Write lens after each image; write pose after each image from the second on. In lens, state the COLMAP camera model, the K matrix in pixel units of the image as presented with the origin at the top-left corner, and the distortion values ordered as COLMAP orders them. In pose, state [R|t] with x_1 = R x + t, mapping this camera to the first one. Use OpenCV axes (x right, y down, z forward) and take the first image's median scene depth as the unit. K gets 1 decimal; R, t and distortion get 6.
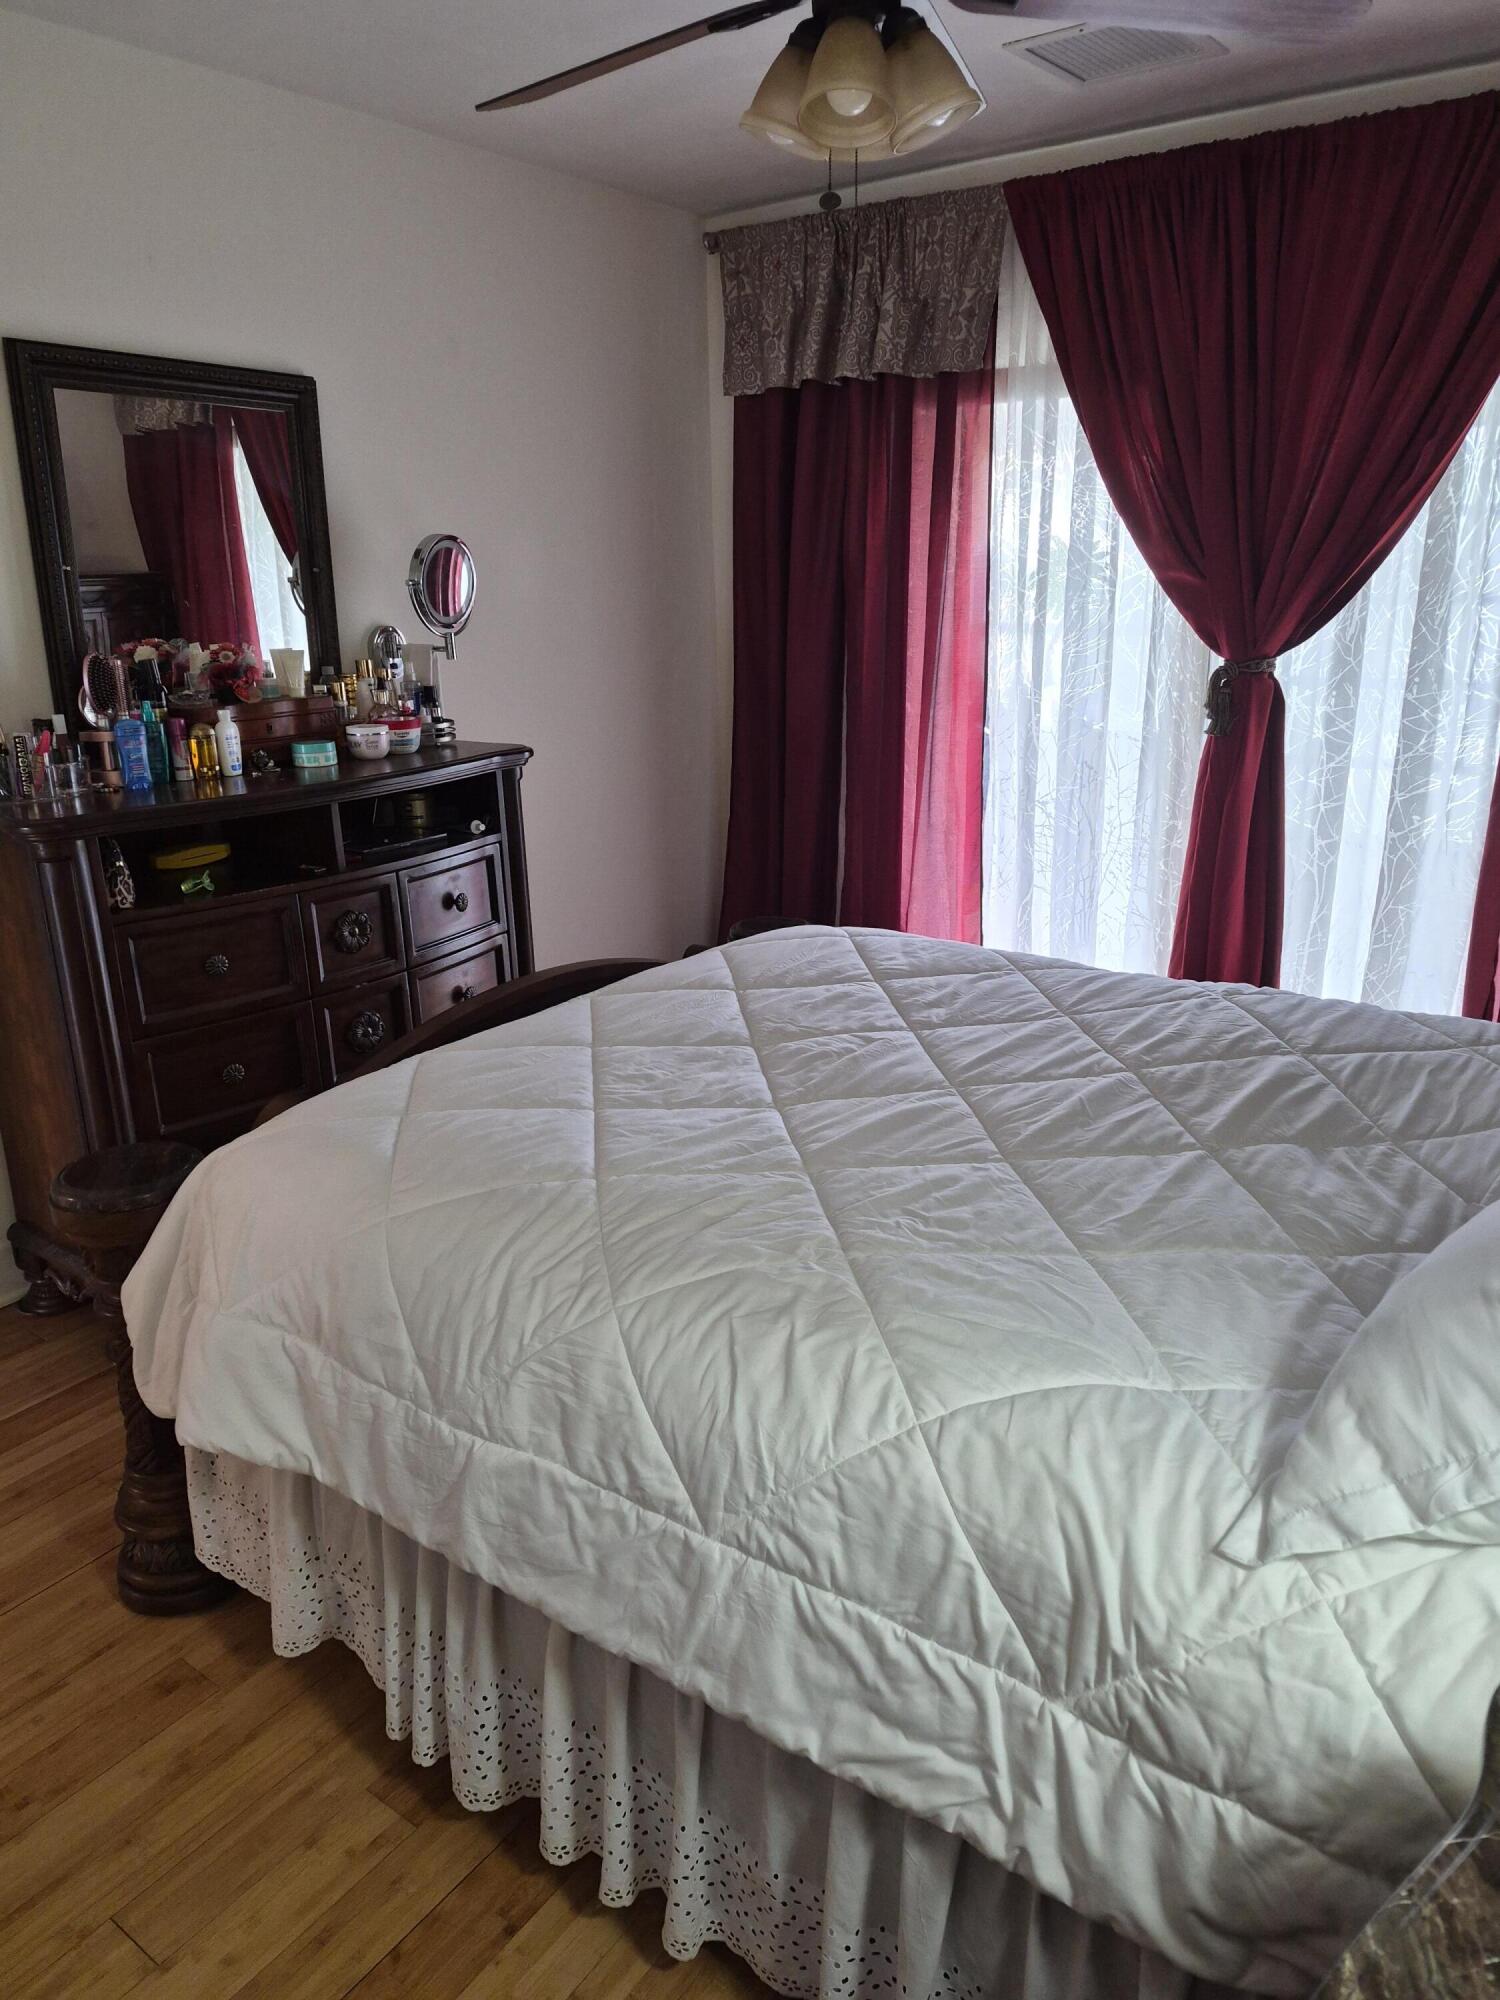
lens RADIAL K [[1389.6, 0, 748.1], [0, 1389.6, 1002.1], [0, 0, 1]] dist [0.050653, -0.040159]
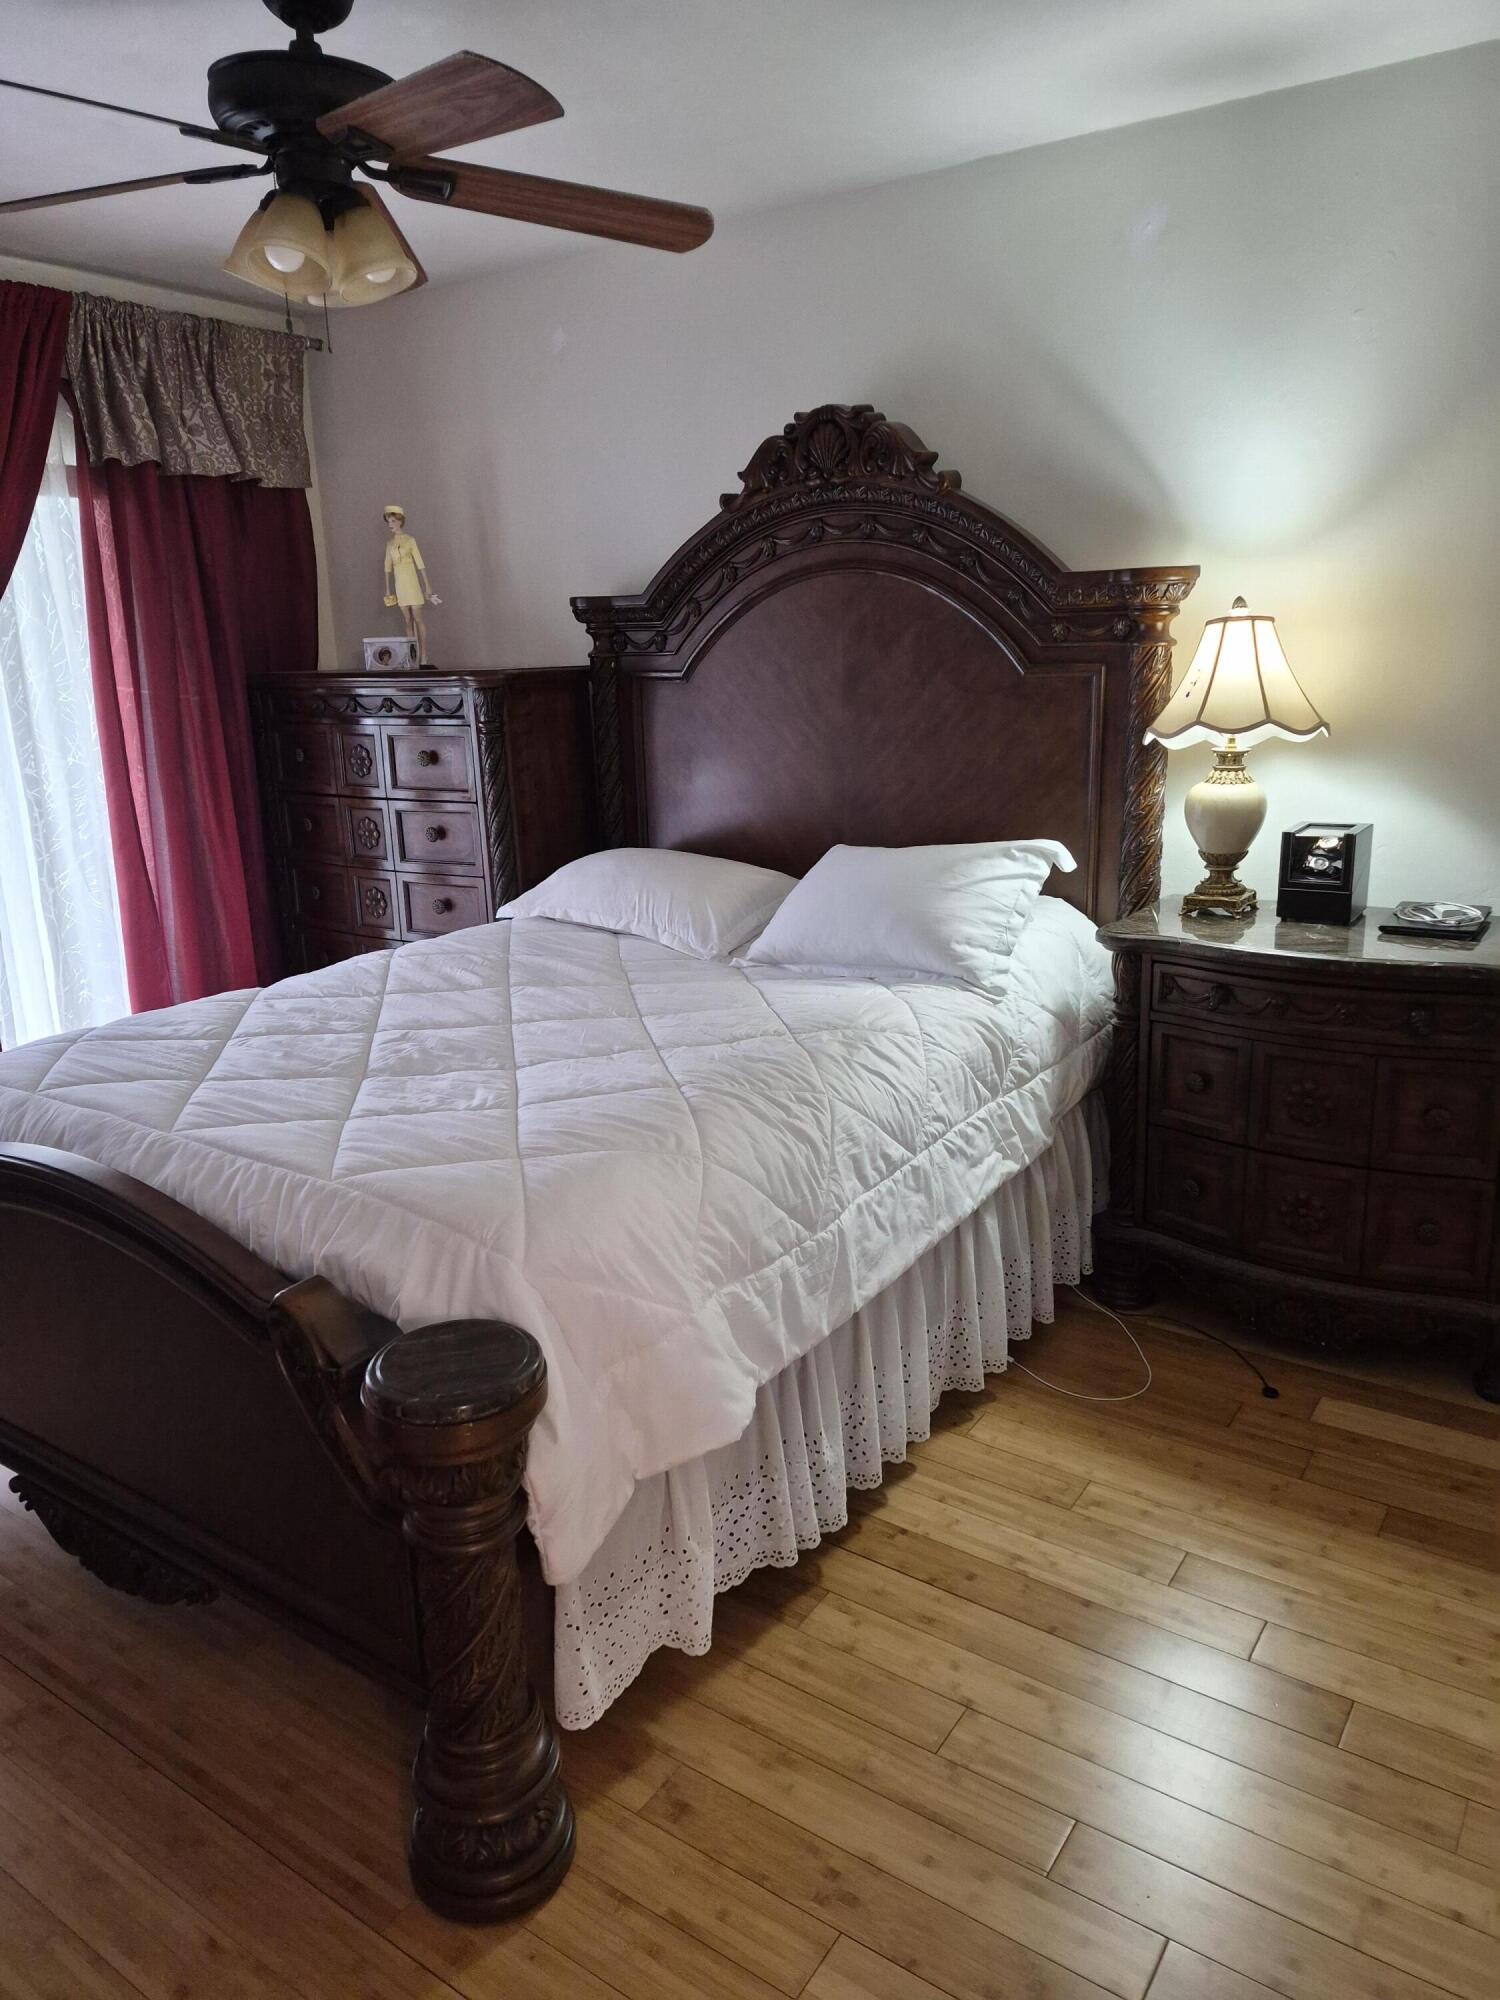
lens RADIAL K [[1389.6, 0, 744.9], [0, 1389.6, 998.0], [0, 0, 1]] dist [0.050653, -0.040159]
pose [[-0.031598, -0.251920, 0.967232, -1.281689], [0.330520, 0.910639, 0.247978, -0.241689], [-0.943270, 0.327525, 0.054490, 0.792750]]
